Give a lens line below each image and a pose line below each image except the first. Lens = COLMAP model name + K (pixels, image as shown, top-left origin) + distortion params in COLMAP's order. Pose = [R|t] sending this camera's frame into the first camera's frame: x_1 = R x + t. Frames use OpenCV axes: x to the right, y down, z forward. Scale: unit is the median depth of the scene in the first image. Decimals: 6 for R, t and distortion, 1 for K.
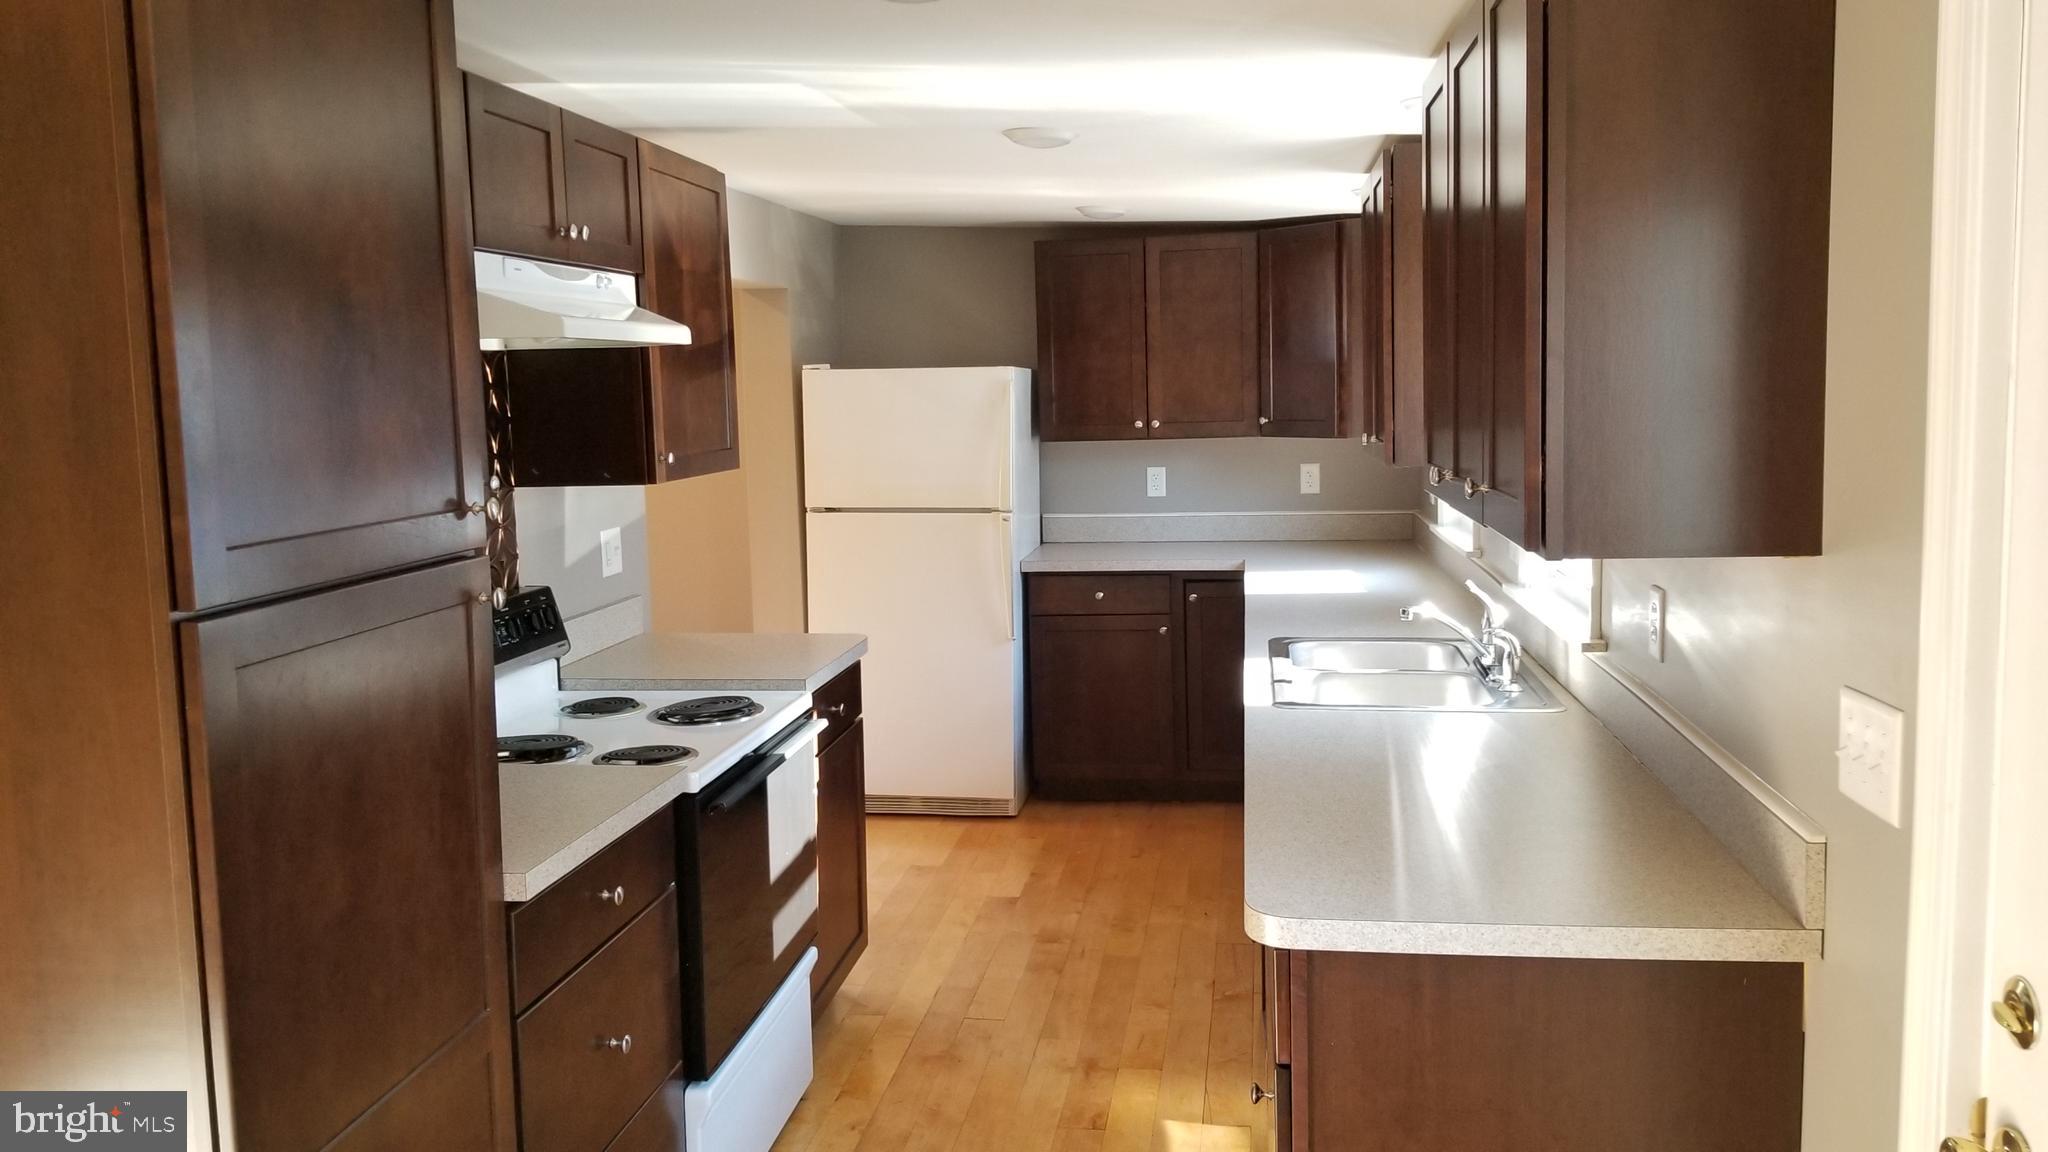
lens RADIAL K [[1572.5, 0, 1020.5], [0, 1572.5, 545.8], [0, 0, 1]] dist [0.109524, -0.194516]
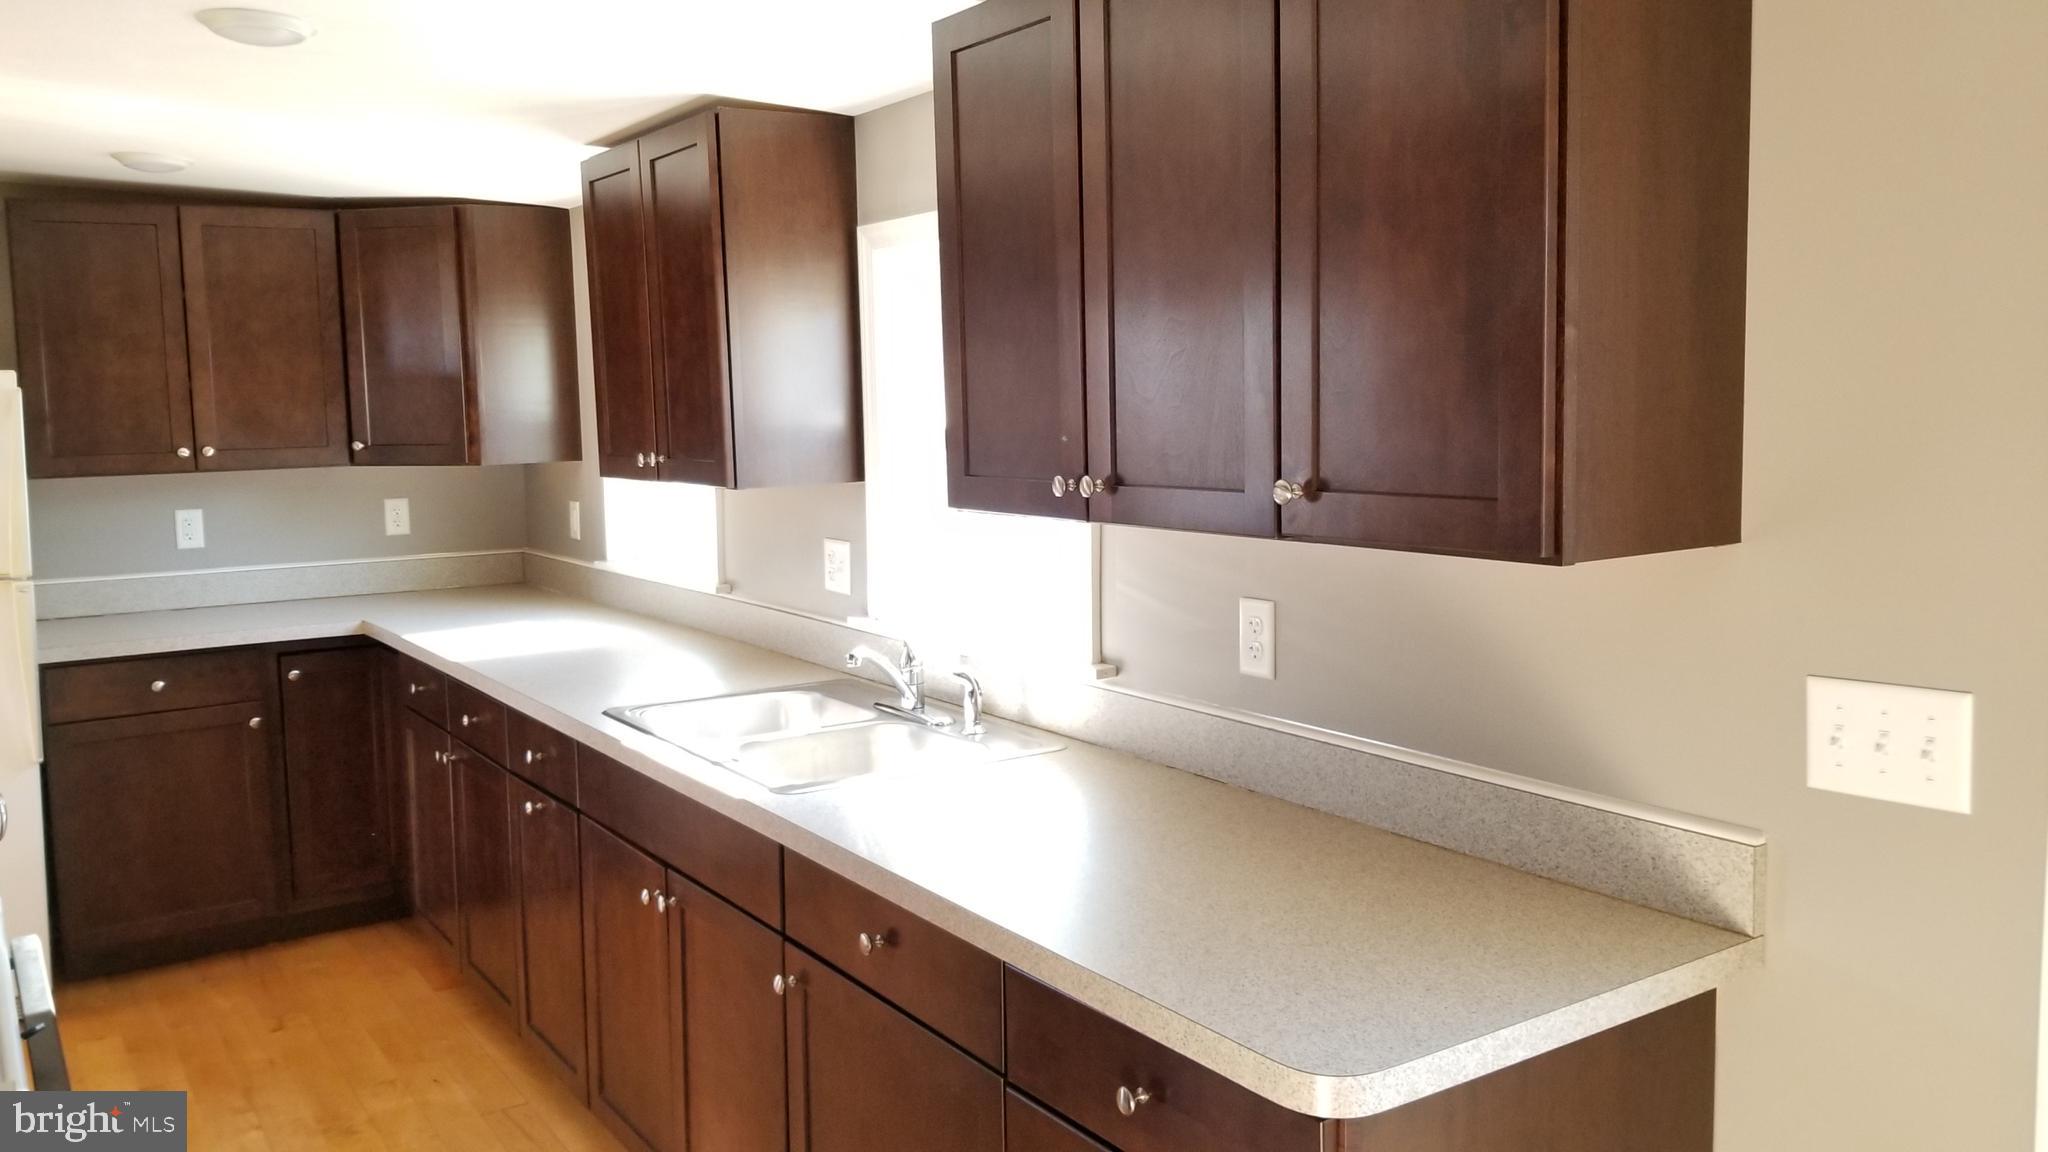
lens RADIAL K [[1572.5, 0, 1020.5], [0, 1572.5, 545.8], [0, 0, 1]] dist [0.109524, -0.194516]
pose [[0.745362, -0.053402, 0.664518, -0.137695], [0.069186, 0.997600, 0.002565, -0.007440], [-0.663060, 0.044064, 0.747268, 0.174092]]
